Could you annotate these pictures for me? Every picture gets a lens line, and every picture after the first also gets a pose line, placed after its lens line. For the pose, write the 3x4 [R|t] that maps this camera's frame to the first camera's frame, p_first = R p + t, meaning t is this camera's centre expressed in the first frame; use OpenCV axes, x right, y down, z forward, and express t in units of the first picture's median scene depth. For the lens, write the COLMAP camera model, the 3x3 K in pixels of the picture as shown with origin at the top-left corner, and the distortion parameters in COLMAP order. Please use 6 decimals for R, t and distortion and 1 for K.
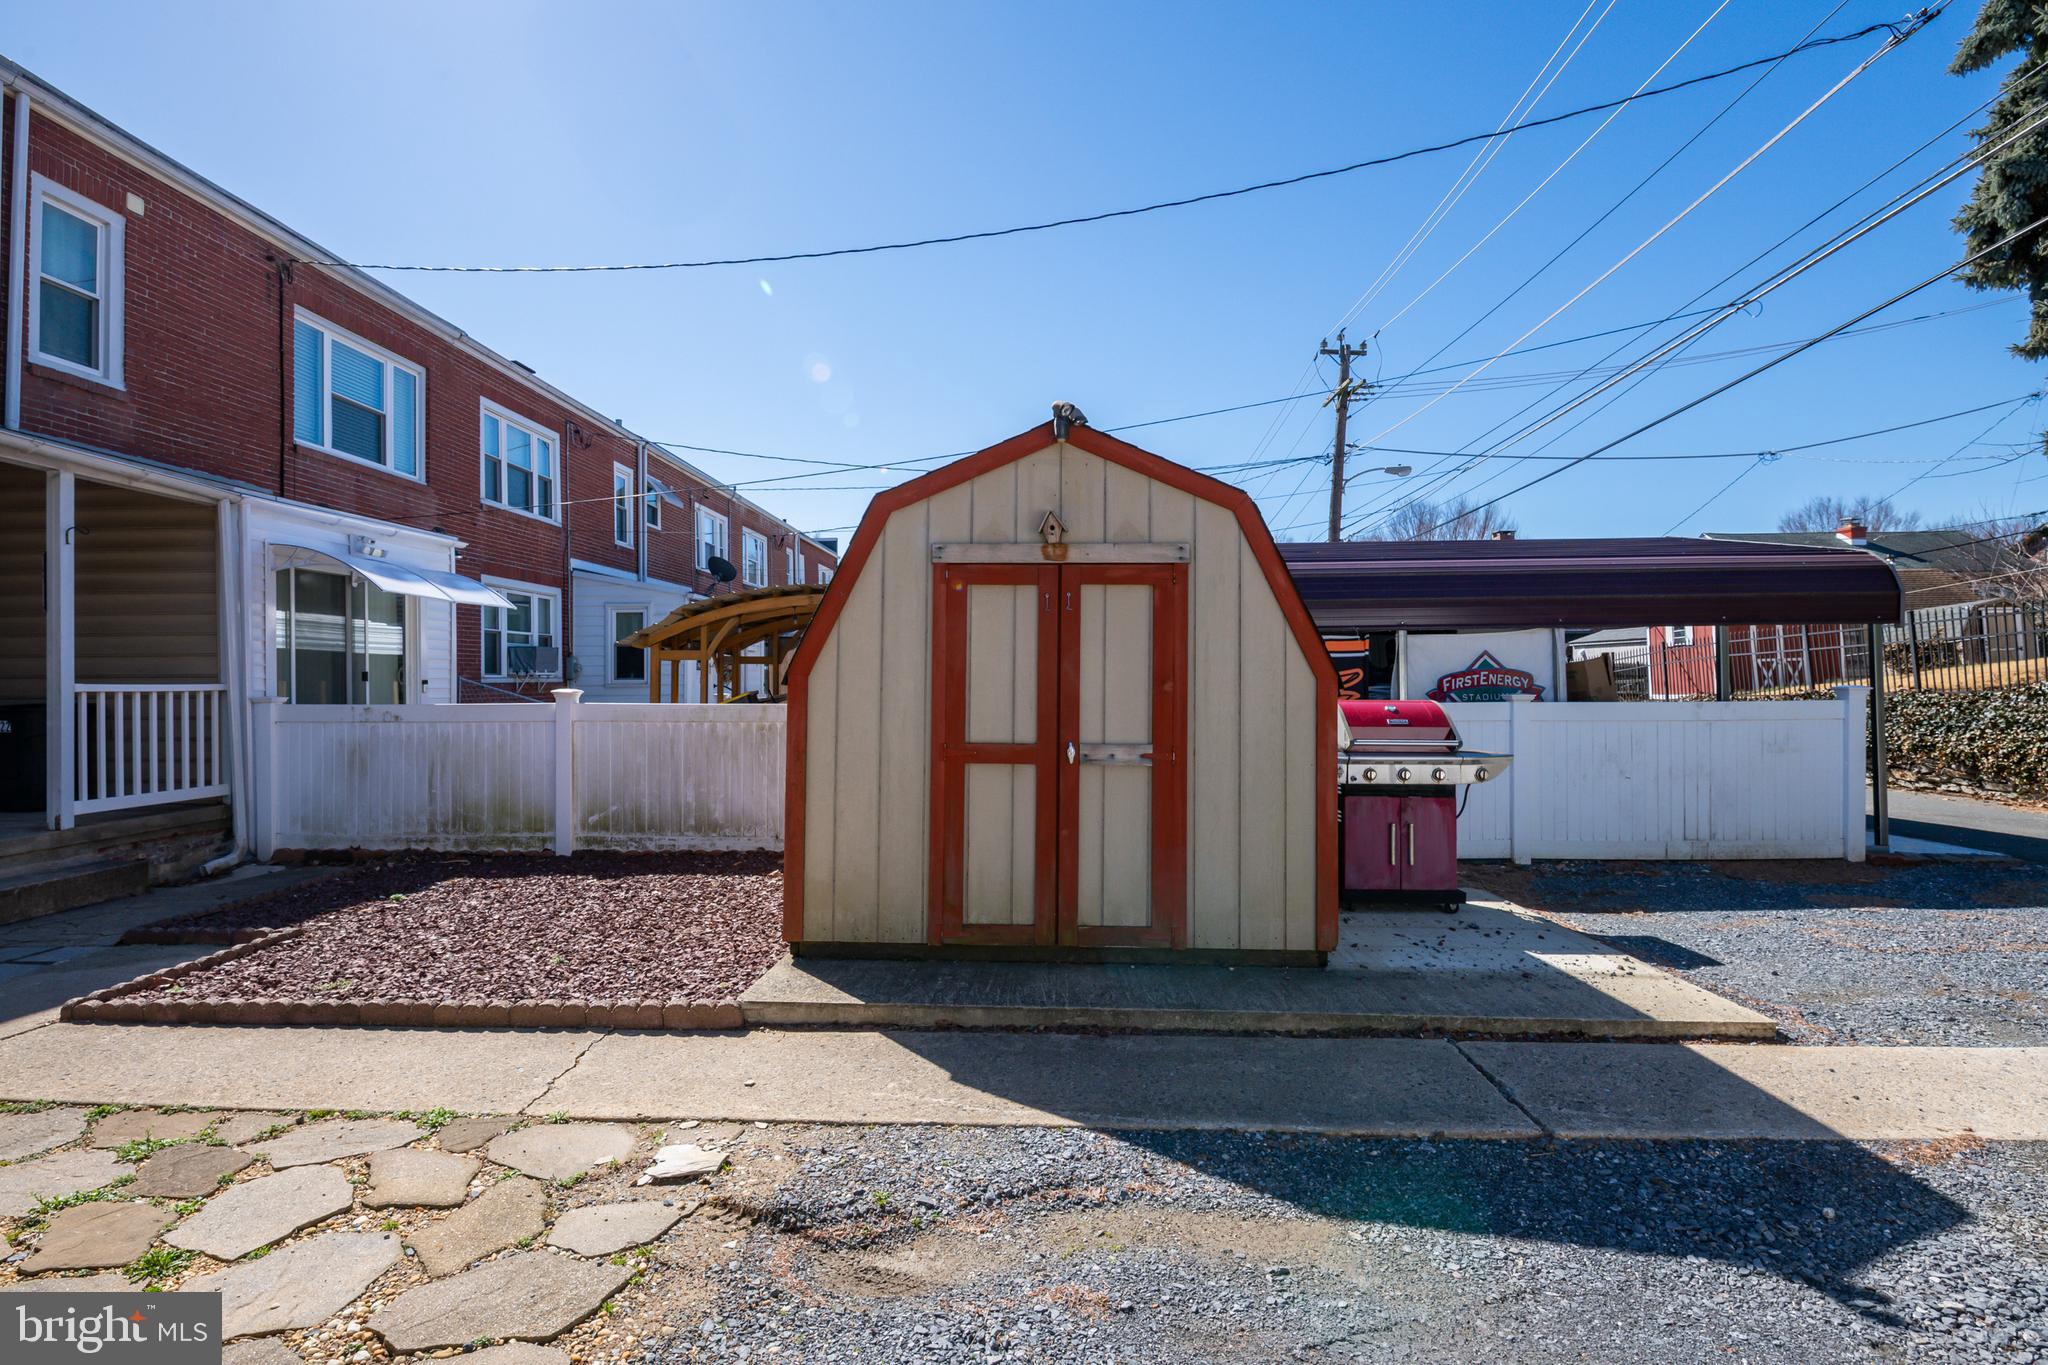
lens RADIAL K [[956.4, 0, 1009.0], [0, 956.4, 677.4], [0, 0, 1]] dist [0.003701, -0.010548]
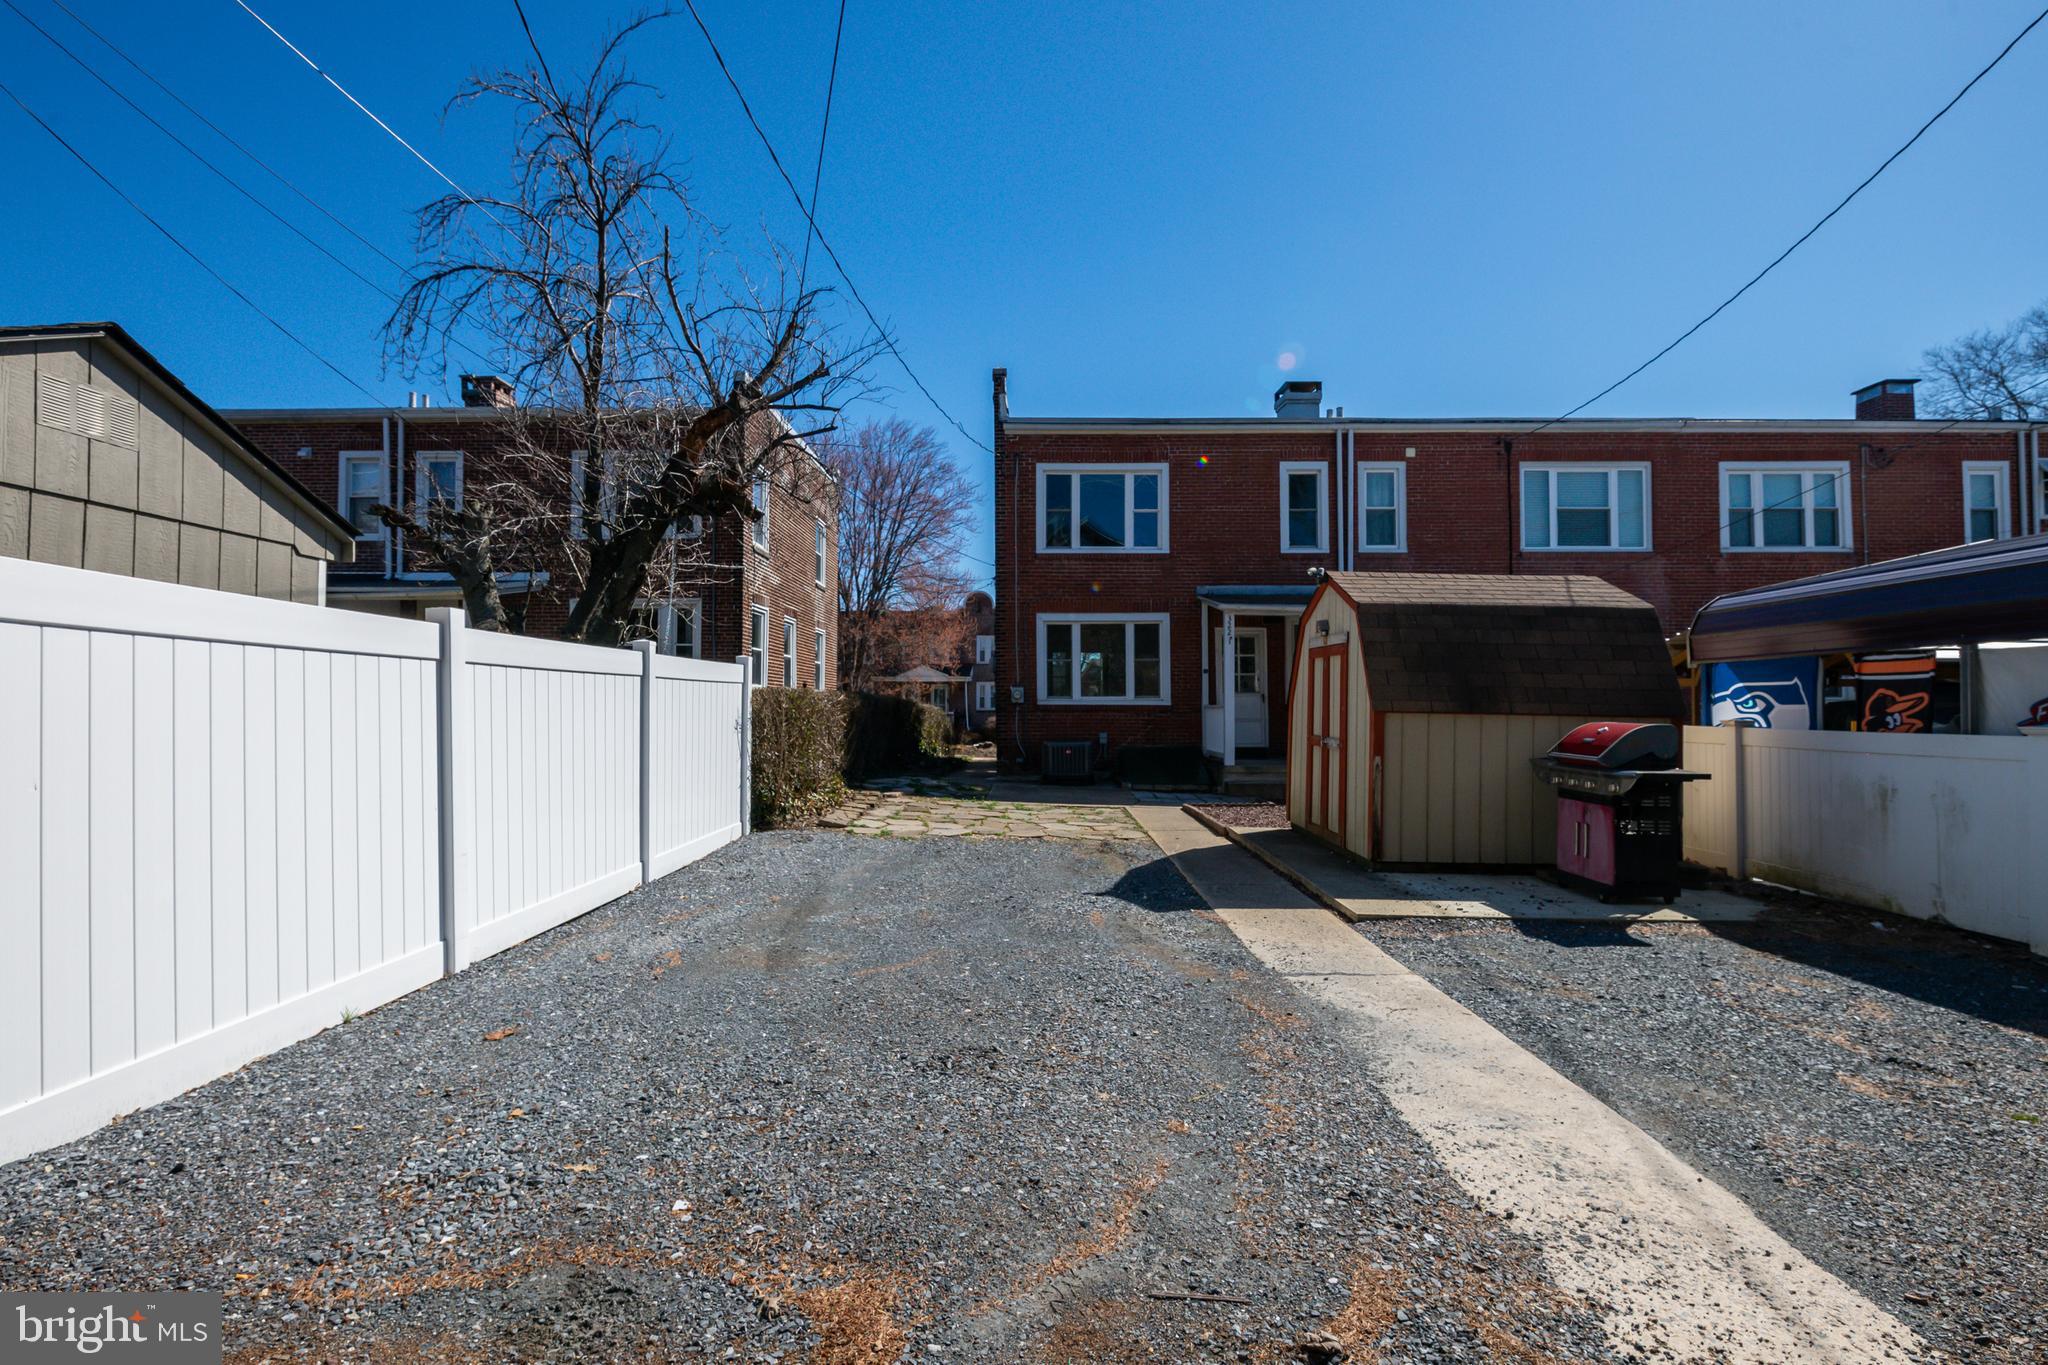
lens RADIAL K [[966.9, 0, 1019.8], [0, 966.9, 701.6], [0, 0, 1]] dist [0.003202, -0.010157]
pose [[0.037202, 0.001324, -0.999307, 1.184795], [0.004338, 0.999989, 0.001487, -0.005811], [0.999298, -0.004390, 0.037196, 0.169117]]
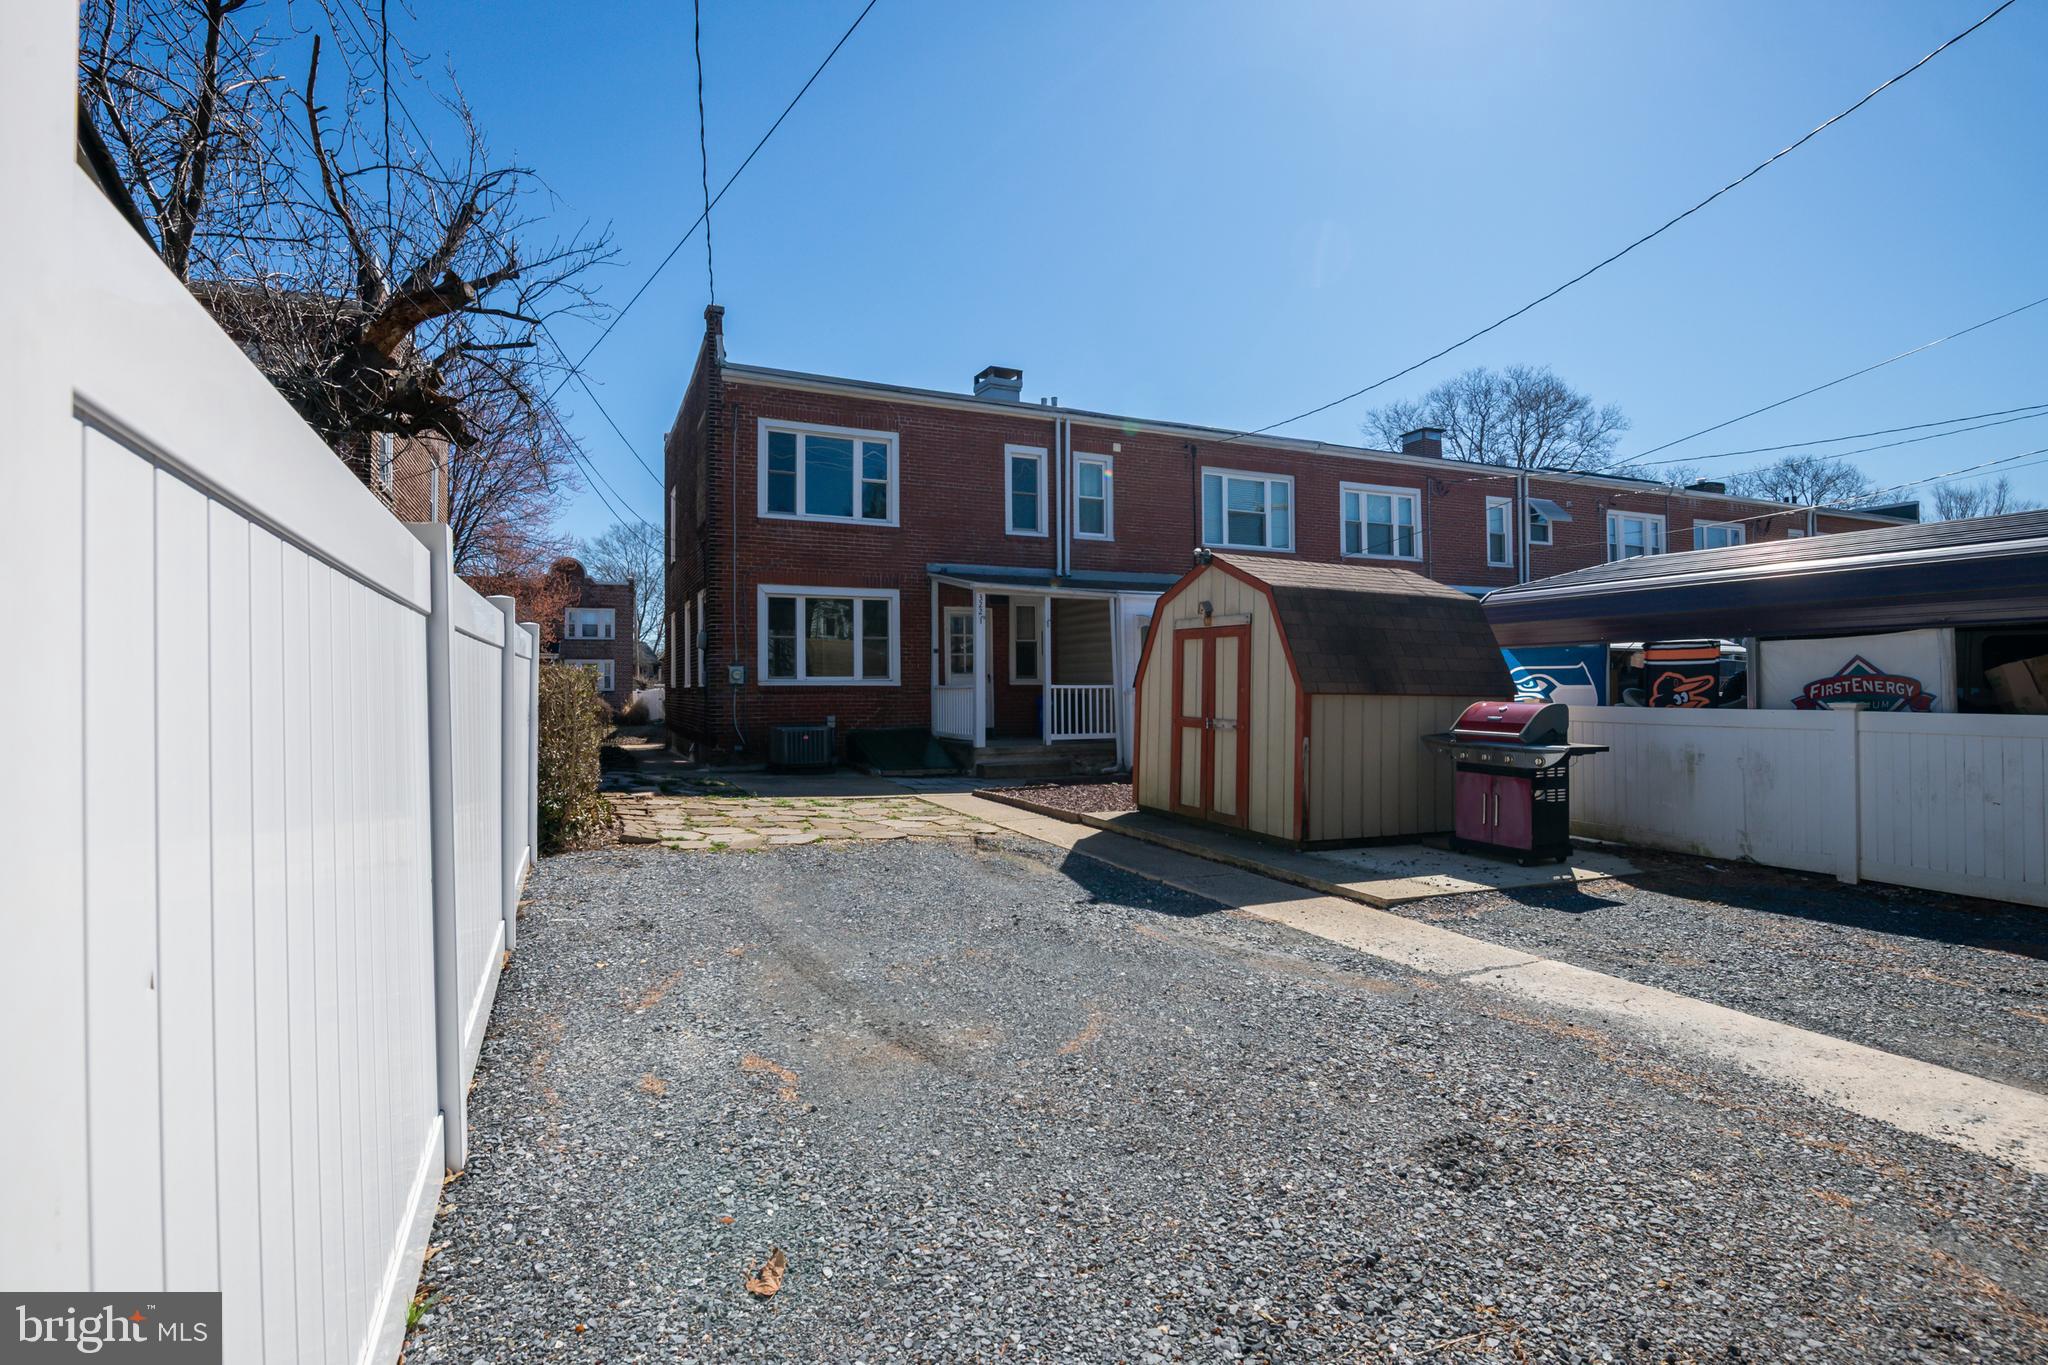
lens RADIAL K [[956.4, 0, 1009.0], [0, 956.4, 677.4], [0, 0, 1]] dist [0.003701, -0.010548]
pose [[0.451146, -0.002656, -0.892446, 0.950454], [0.004359, 0.999990, -0.000773, -0.009425], [0.892439, -0.003542, 0.451153, -0.152852]]
